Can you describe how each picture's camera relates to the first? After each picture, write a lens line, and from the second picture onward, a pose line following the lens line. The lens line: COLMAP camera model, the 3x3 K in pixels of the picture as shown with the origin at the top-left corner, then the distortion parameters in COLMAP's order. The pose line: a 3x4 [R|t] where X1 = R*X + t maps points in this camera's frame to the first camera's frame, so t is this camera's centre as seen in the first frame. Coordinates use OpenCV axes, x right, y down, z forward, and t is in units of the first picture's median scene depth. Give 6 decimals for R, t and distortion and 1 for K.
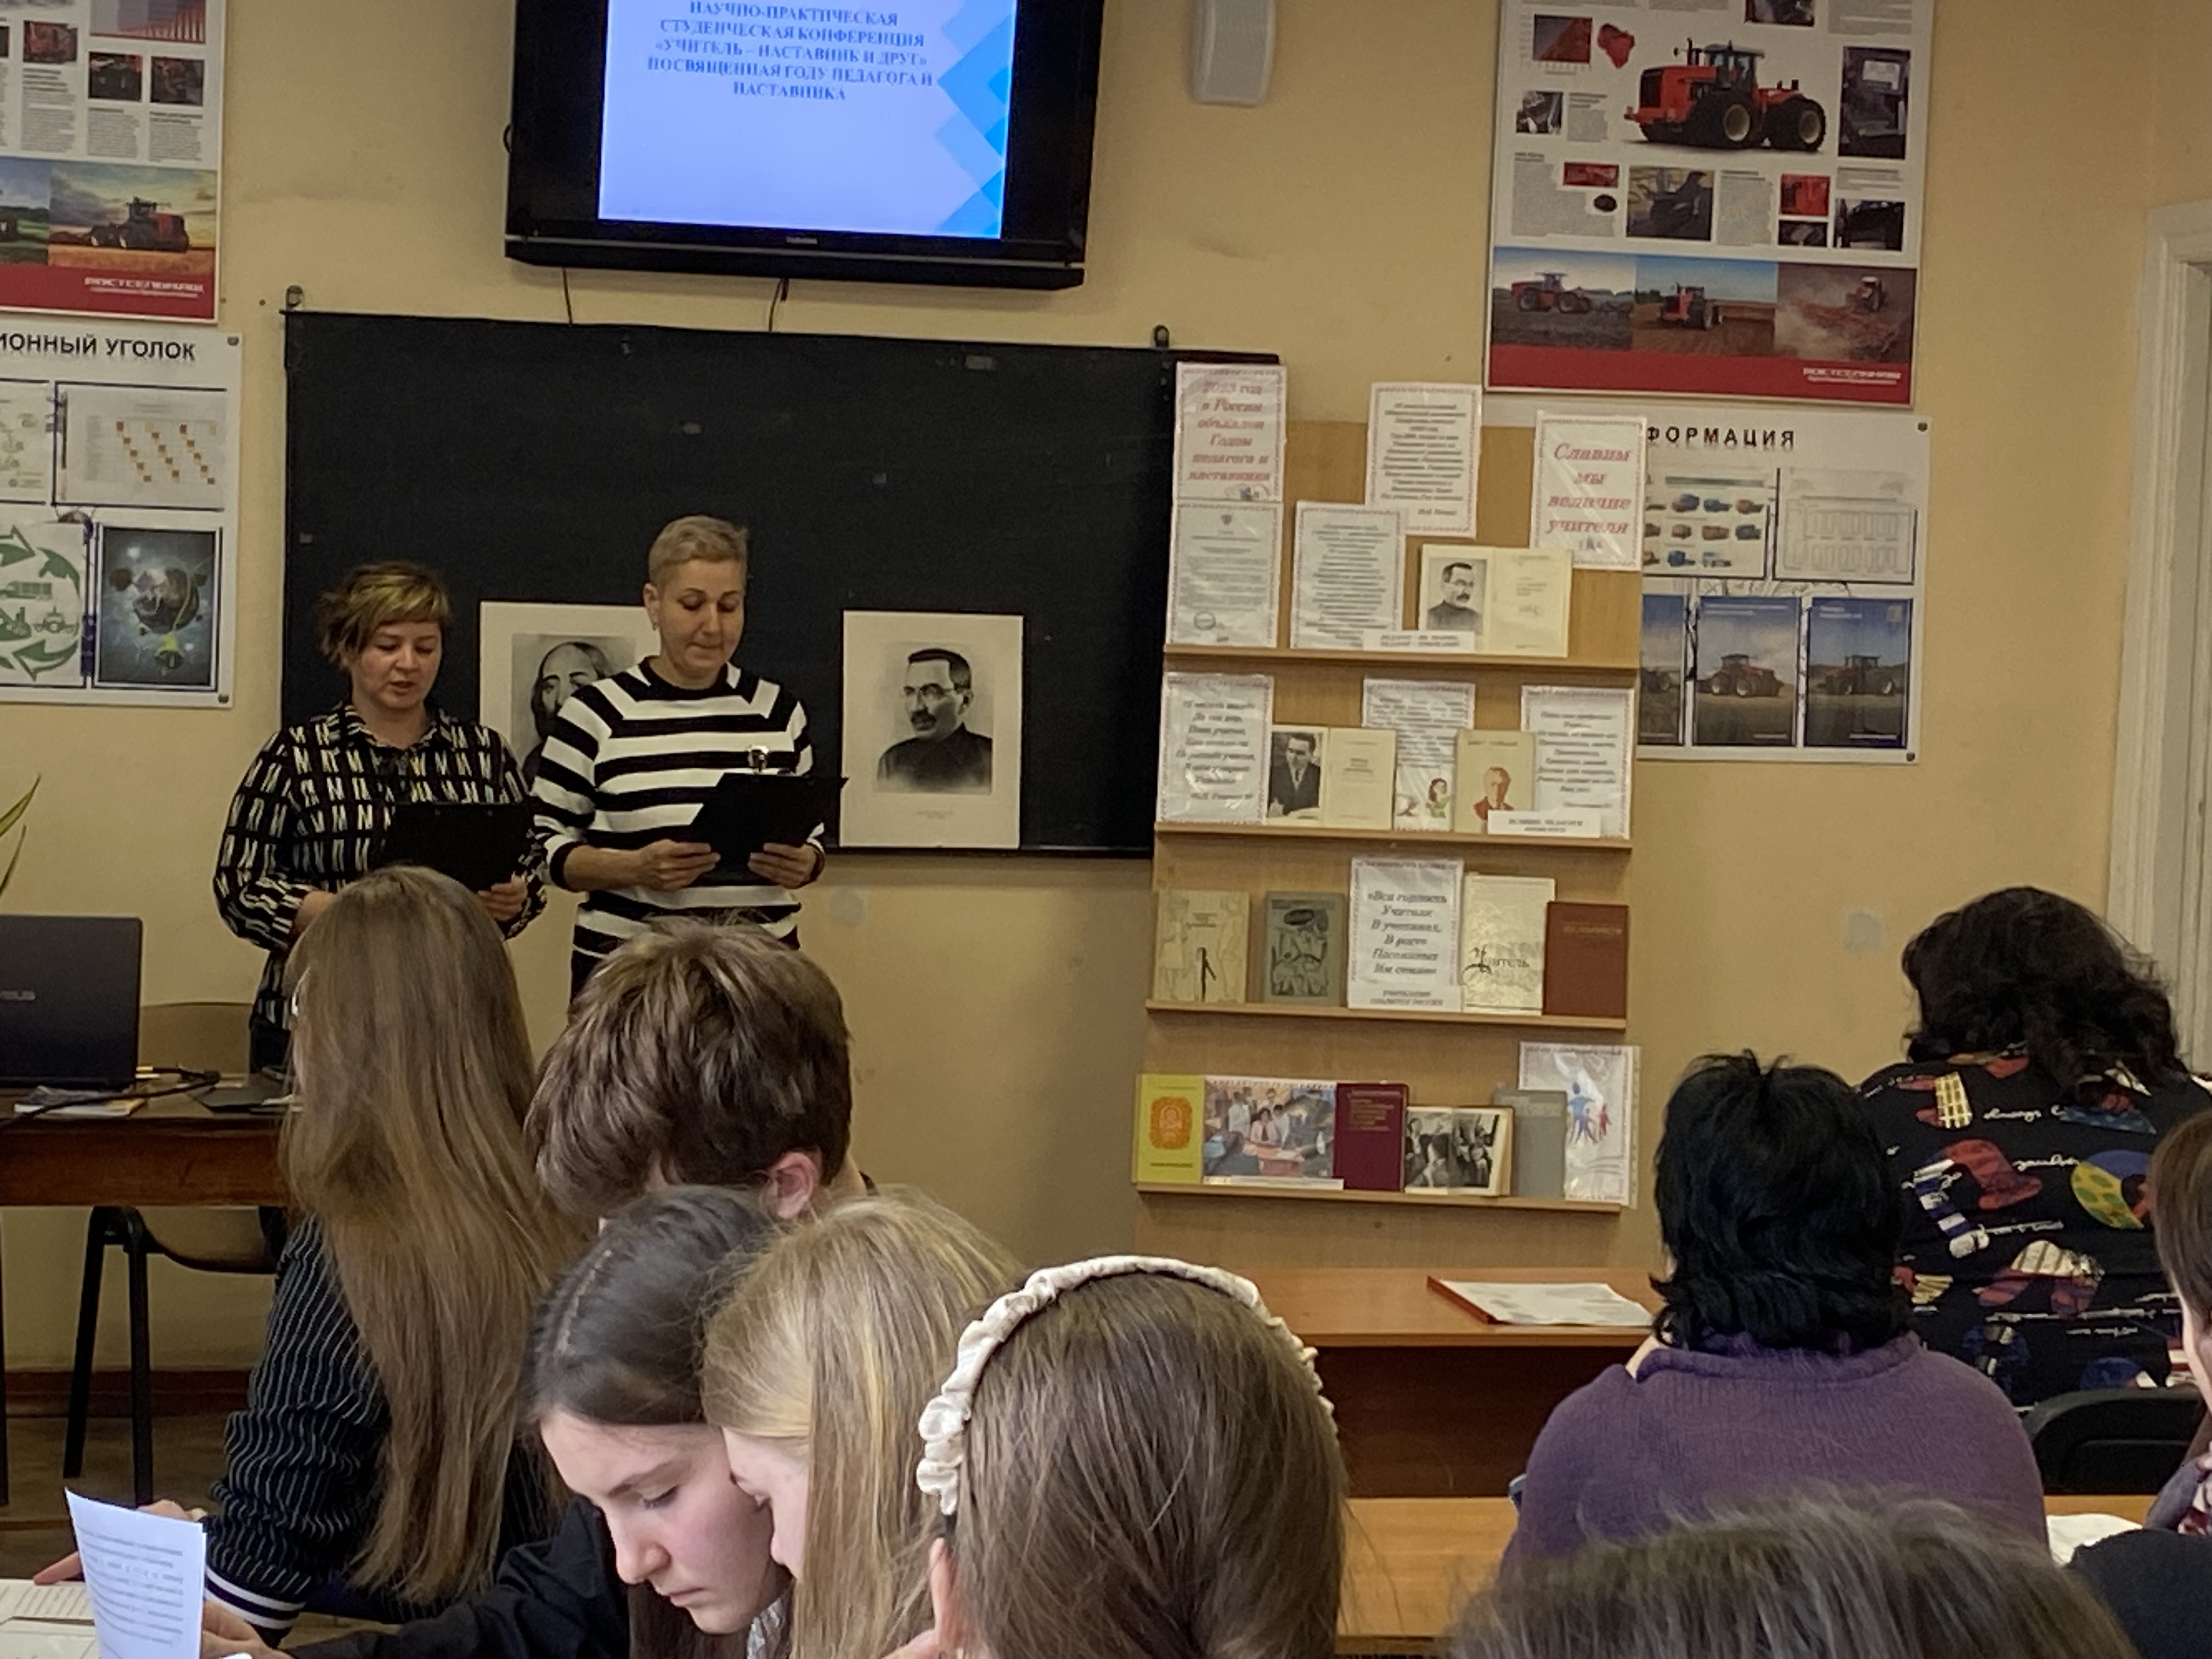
lens RADIAL K [[5531.8, 0, 1106.0], [0, 5531.8, 829.5], [0, 0, 1]] dist [0.103669, 0.544890]
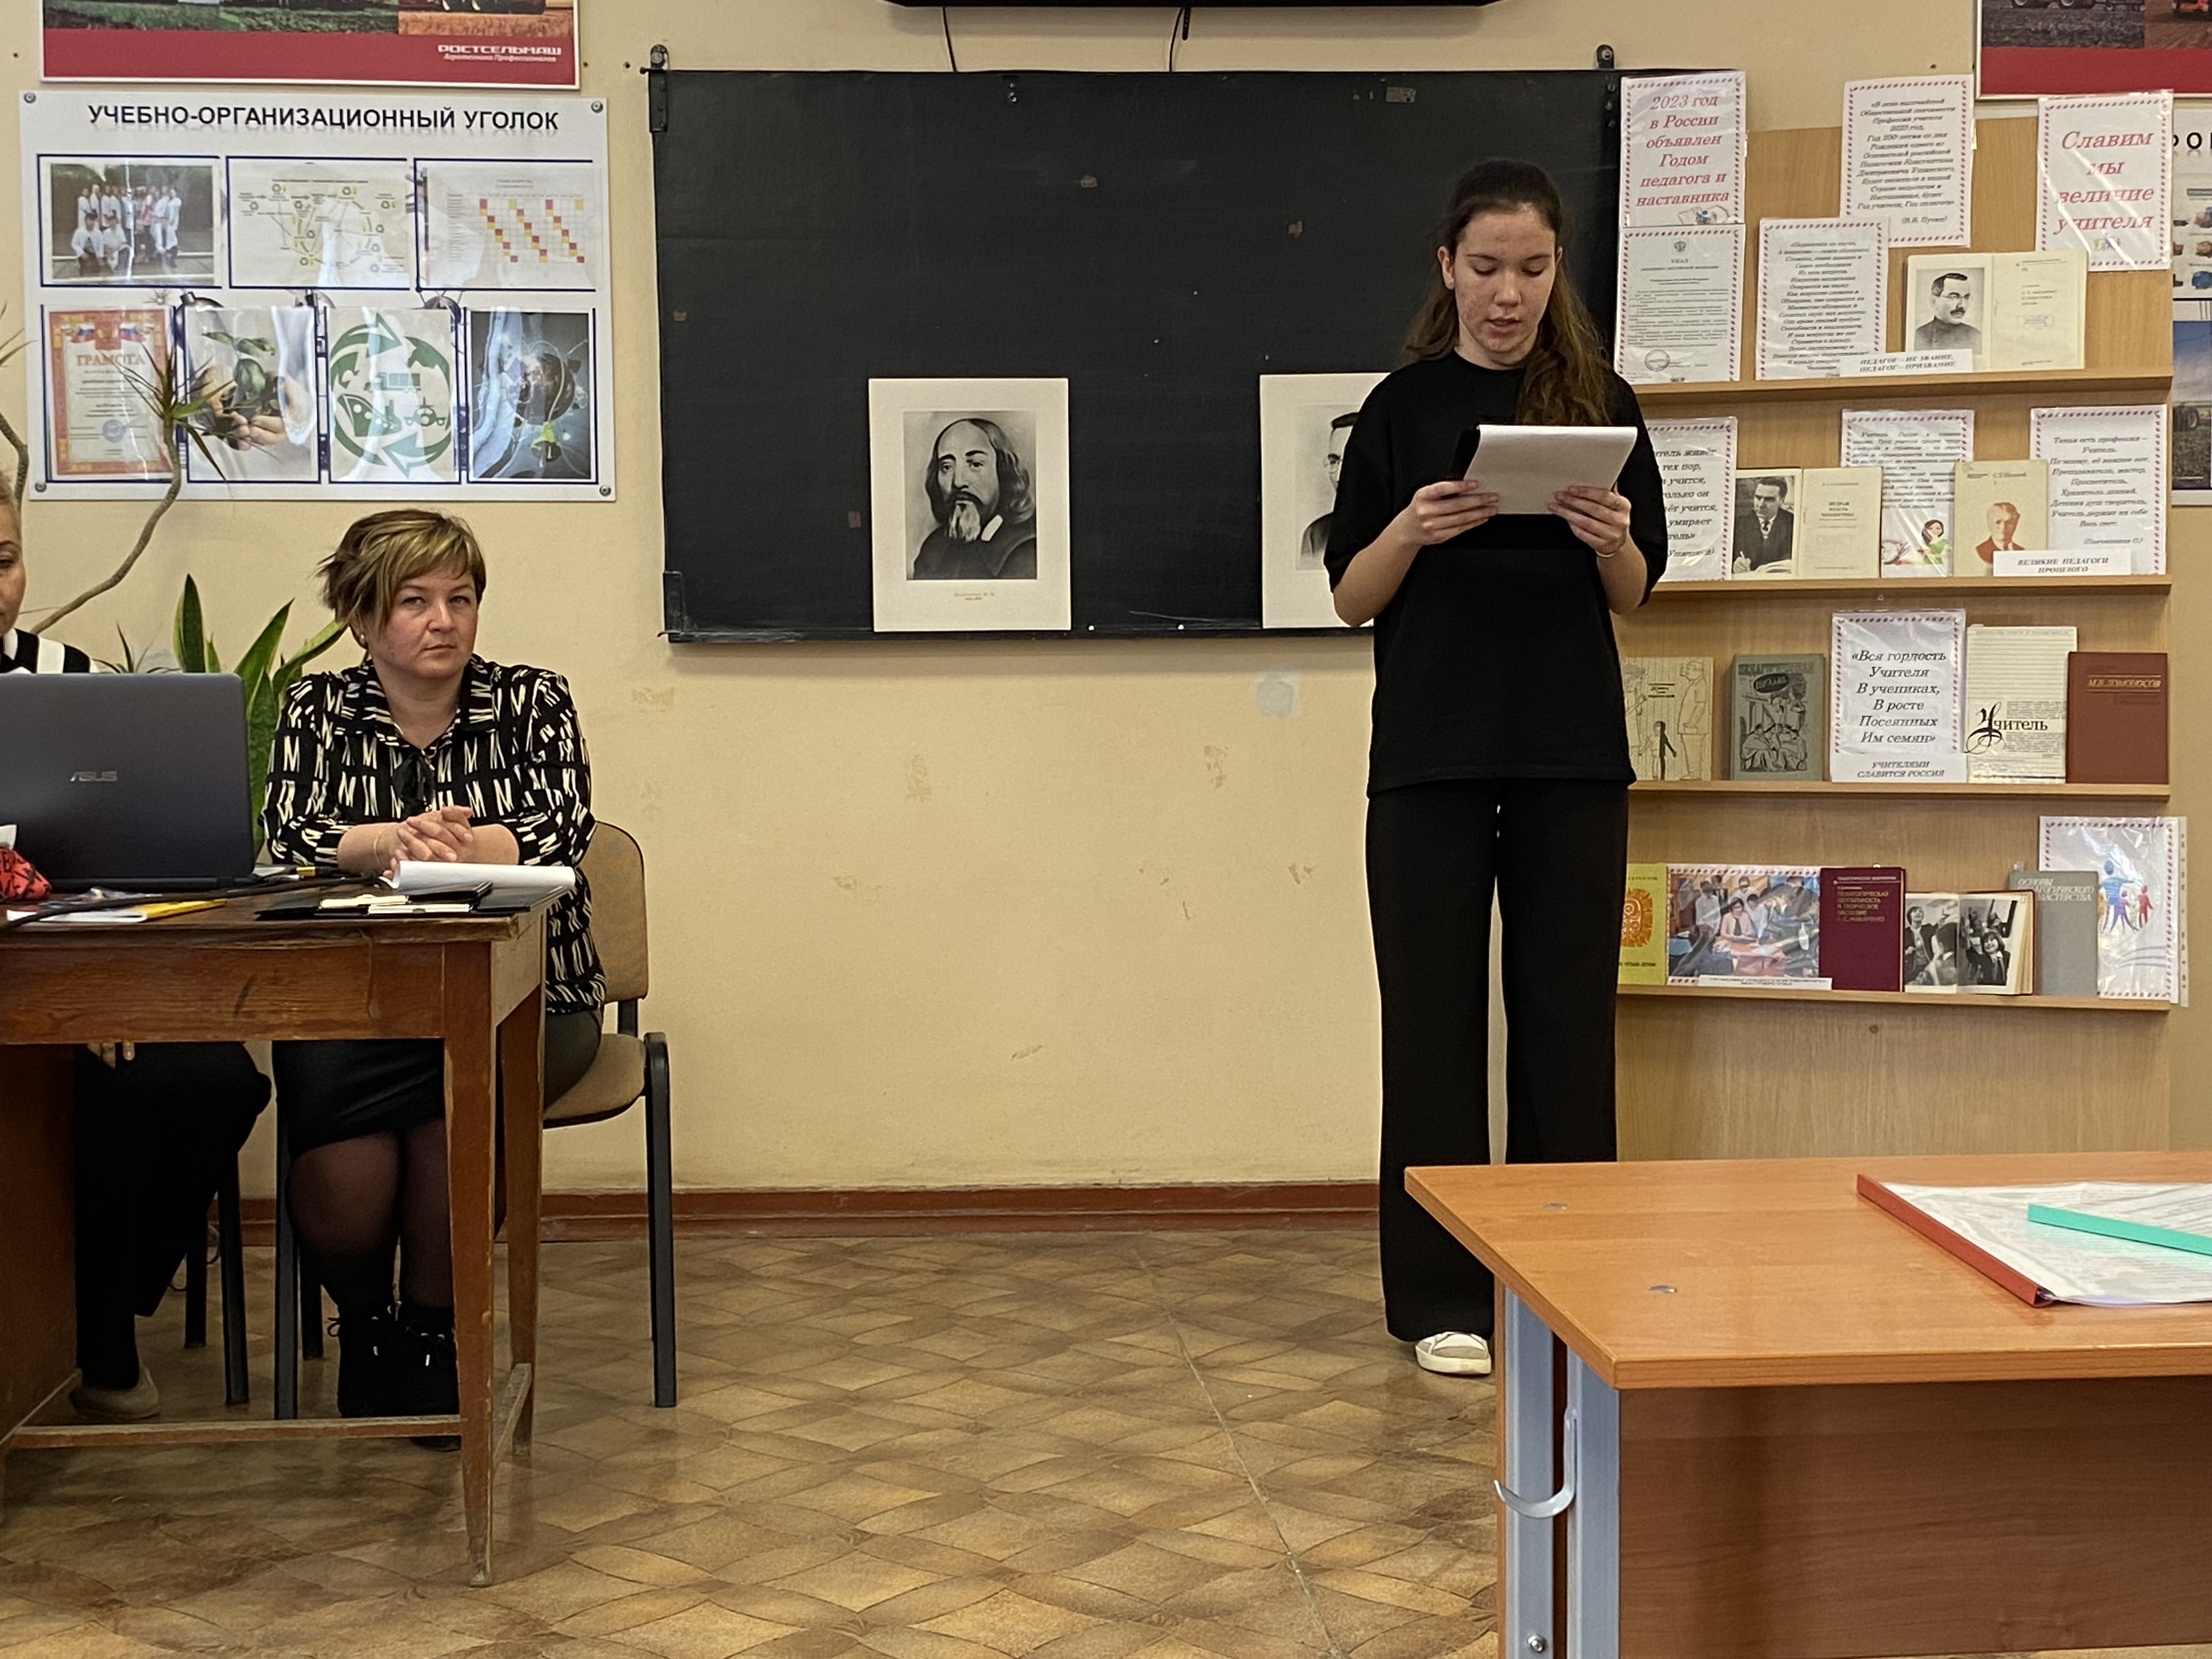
lens RADIAL K [[2991.6, 0, 1106.0], [0, 2991.6, 829.5], [0, 0, 1]] dist [0.194239, -0.634091]
pose [[0.979349, -0.026546, -0.200425, 0.026629], [0.028875, 0.999545, 0.008704, 0.031944], [0.200103, -0.014311, 0.979670, 0.503437]]
